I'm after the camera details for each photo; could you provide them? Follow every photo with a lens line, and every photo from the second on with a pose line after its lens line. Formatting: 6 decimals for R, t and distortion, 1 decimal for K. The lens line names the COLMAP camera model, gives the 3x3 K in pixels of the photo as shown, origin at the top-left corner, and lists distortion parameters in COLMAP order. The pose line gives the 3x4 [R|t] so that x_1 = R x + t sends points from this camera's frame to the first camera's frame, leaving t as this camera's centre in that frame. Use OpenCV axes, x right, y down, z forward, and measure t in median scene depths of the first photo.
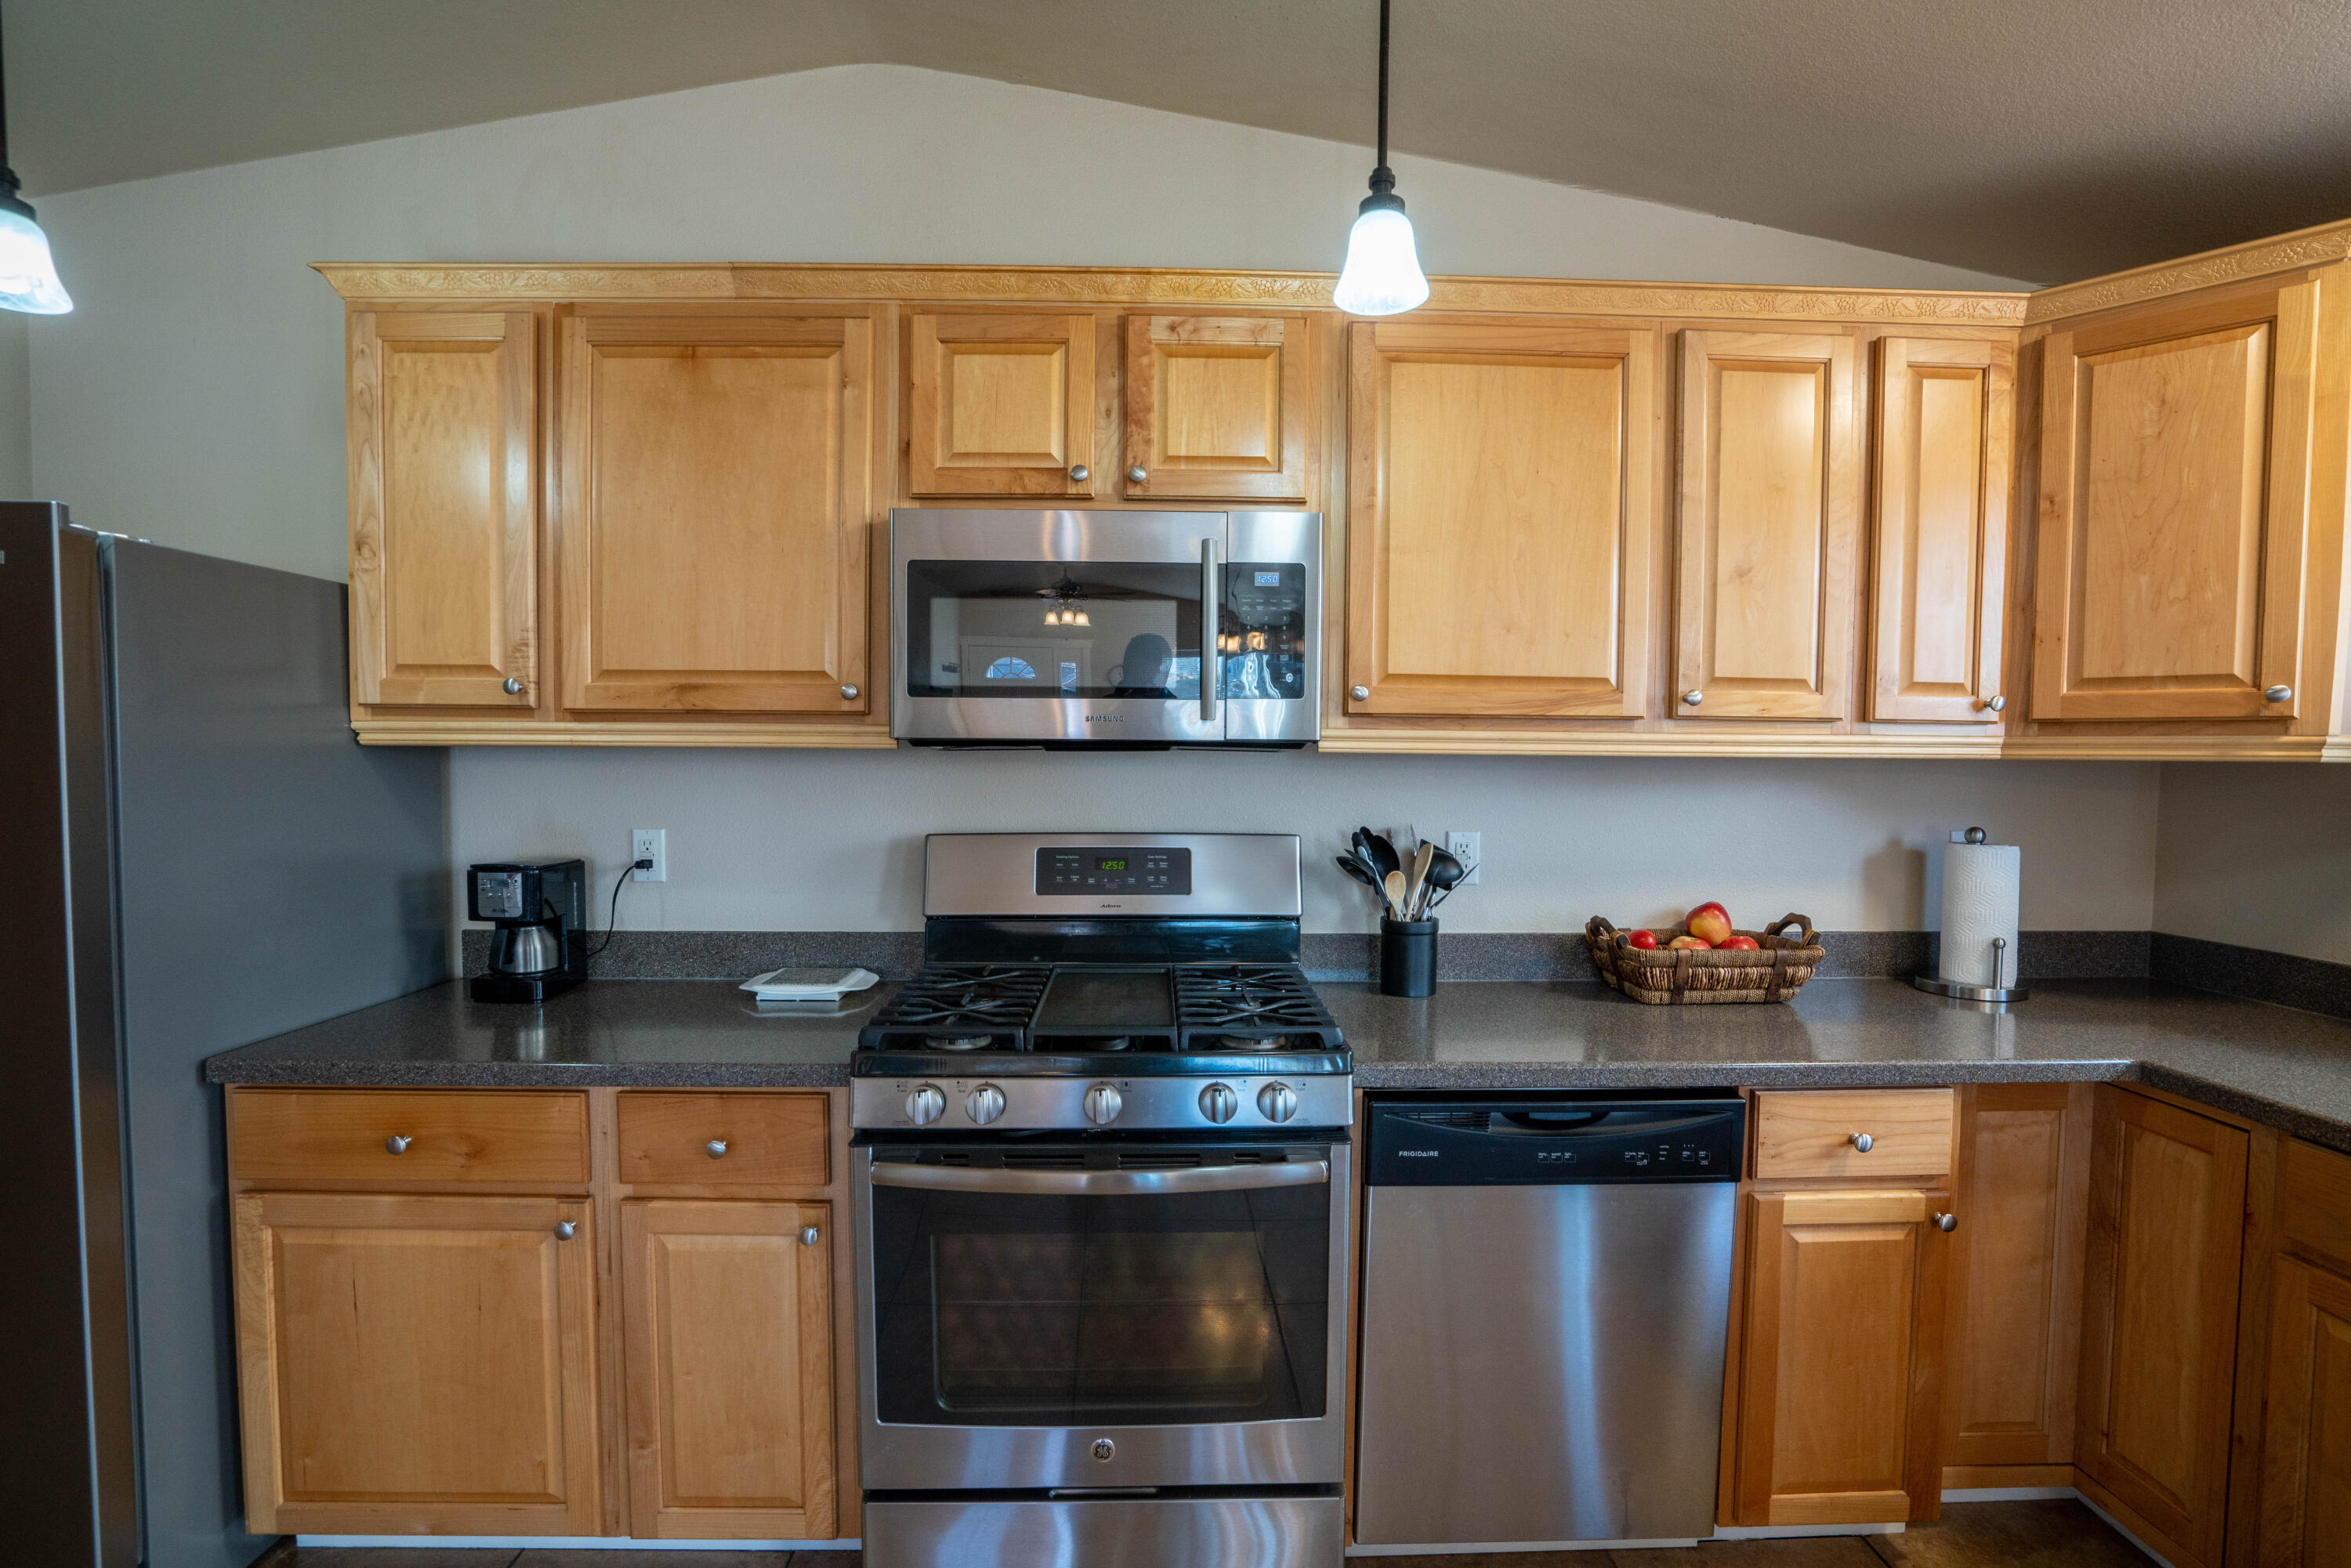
lens RADIAL K [[1089.7, 0, 1175.4], [0, 1089.7, 796.7], [0, 0, 1]] dist [-0.053333, 0.020557]
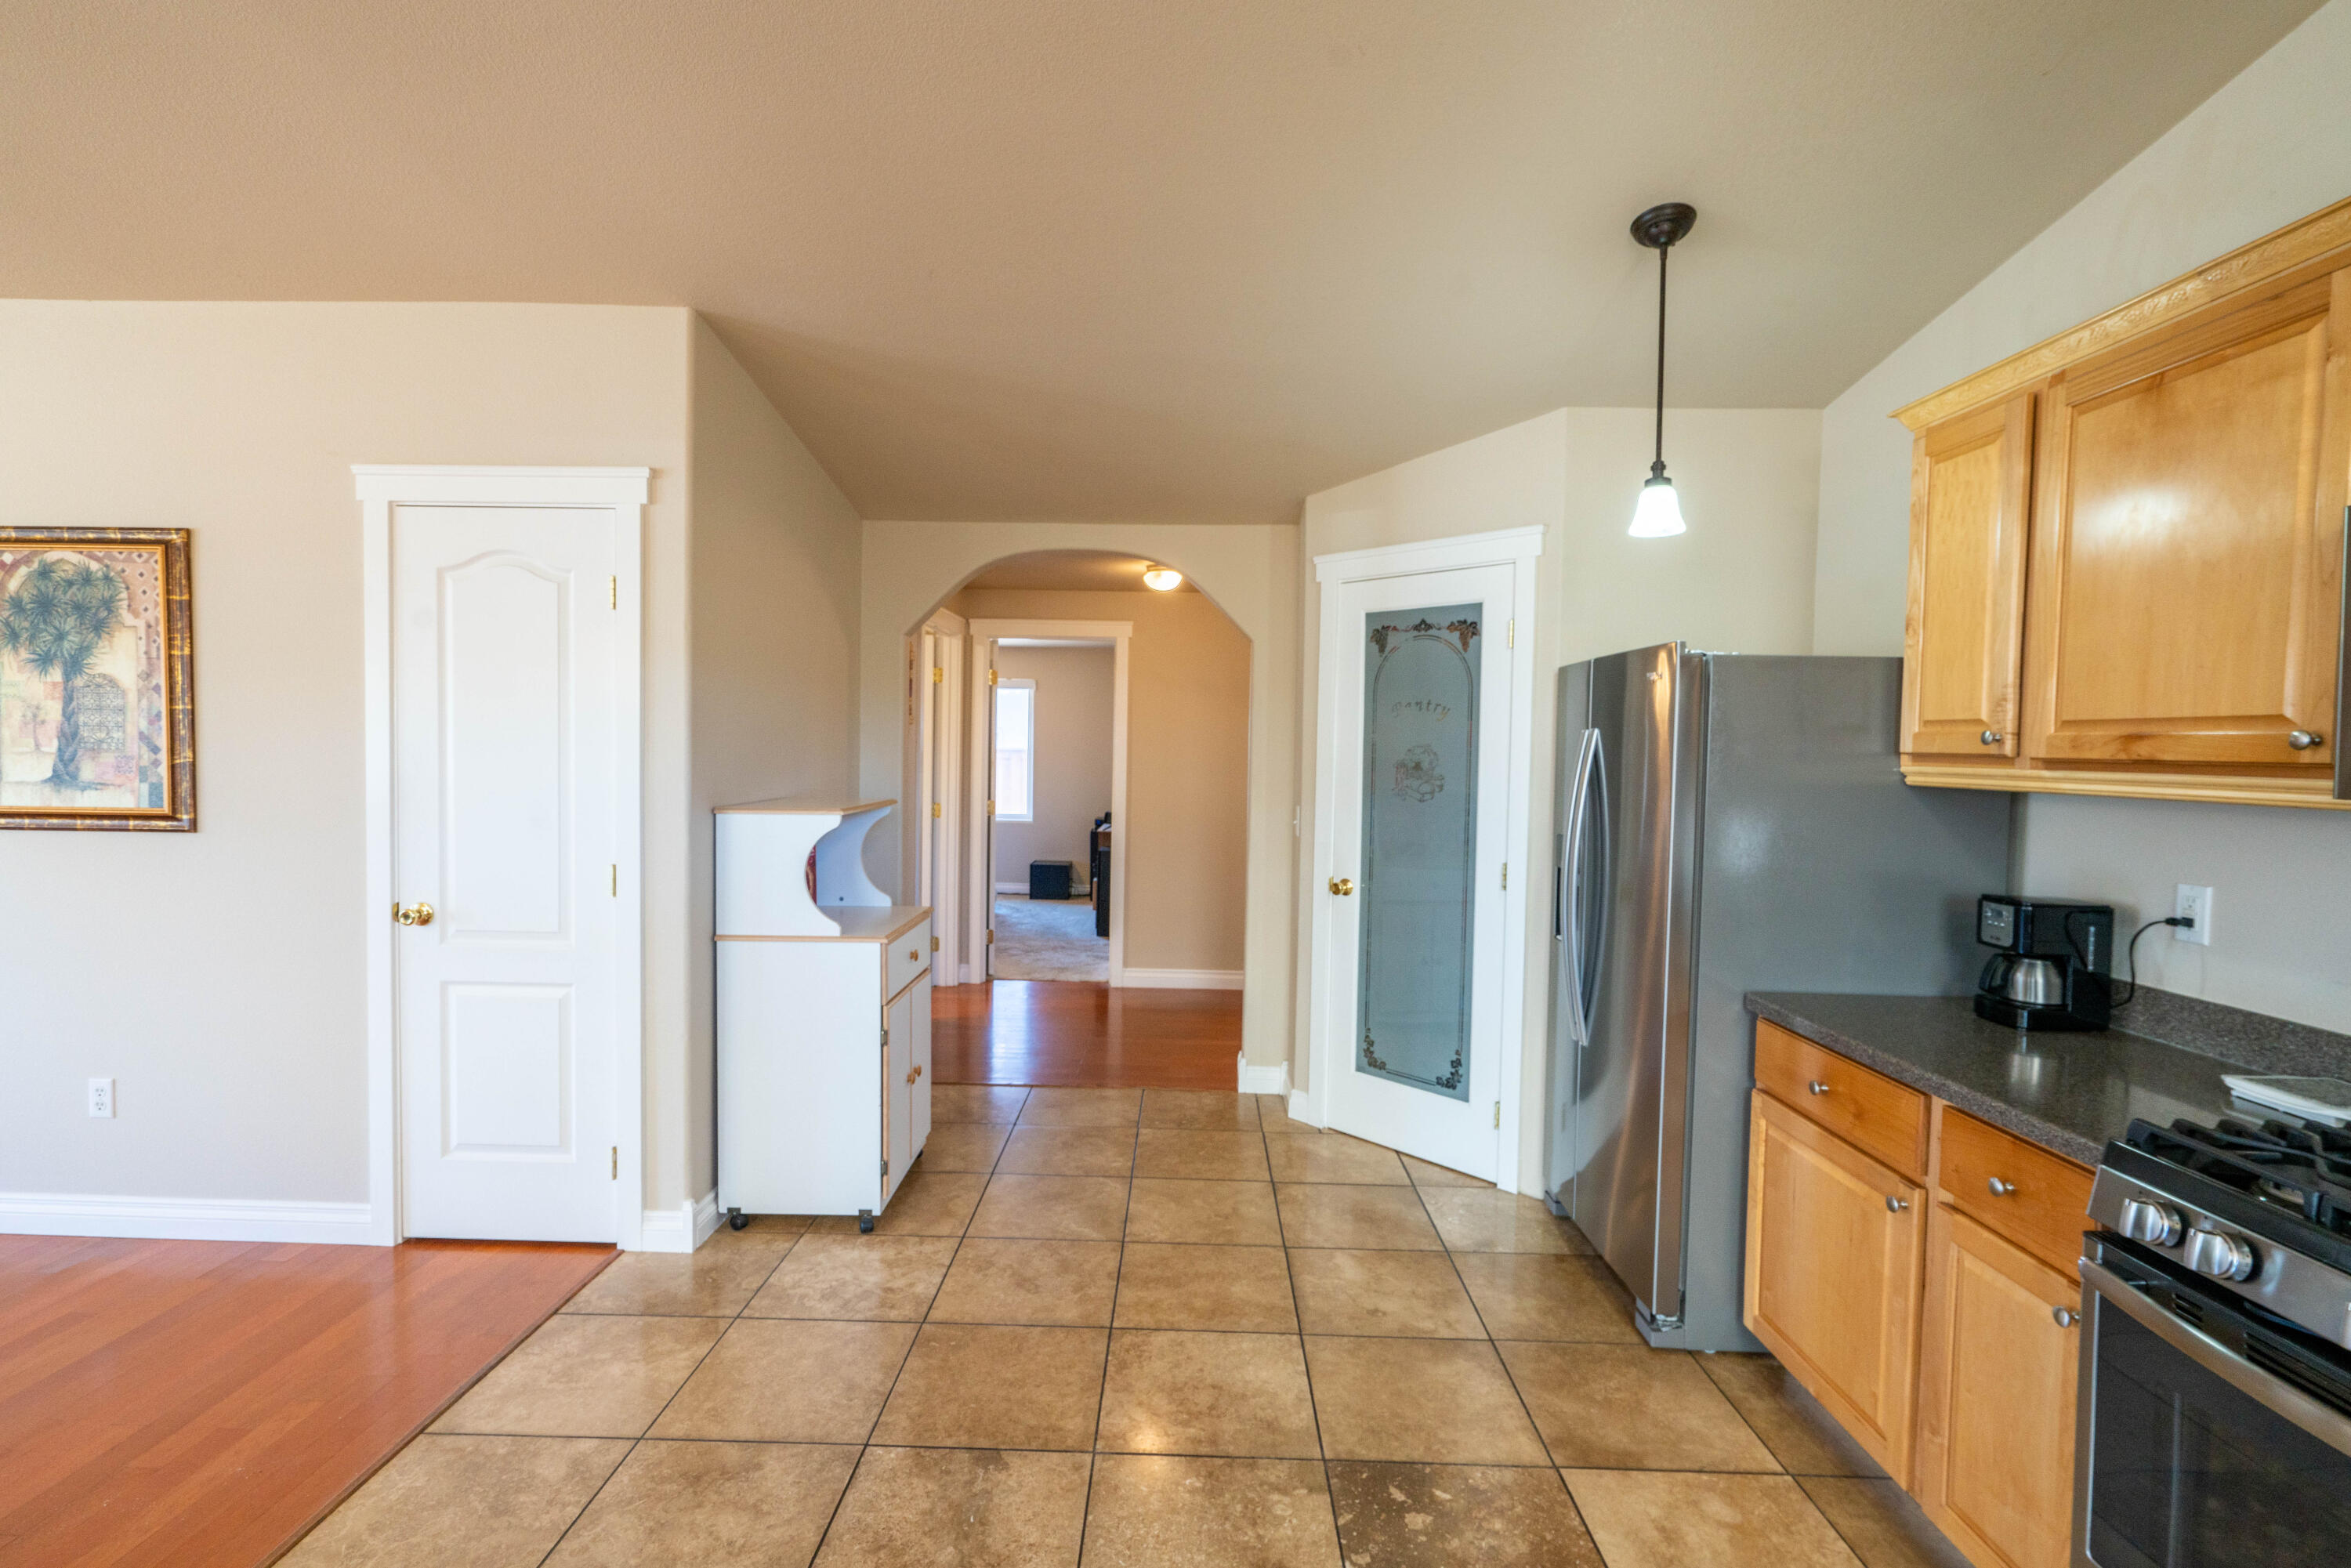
lens RADIAL K [[1081.4, 0, 1175.5], [0, 1081.4, 784.0], [0, 0, 1]] dist [0.000621, 0.000185]
pose [[-0.035184, 0.028379, -0.998978, 0.535658], [-0.057412, 0.997889, 0.030370, -0.039637], [0.997730, 0.058421, -0.033481, 0.187188]]
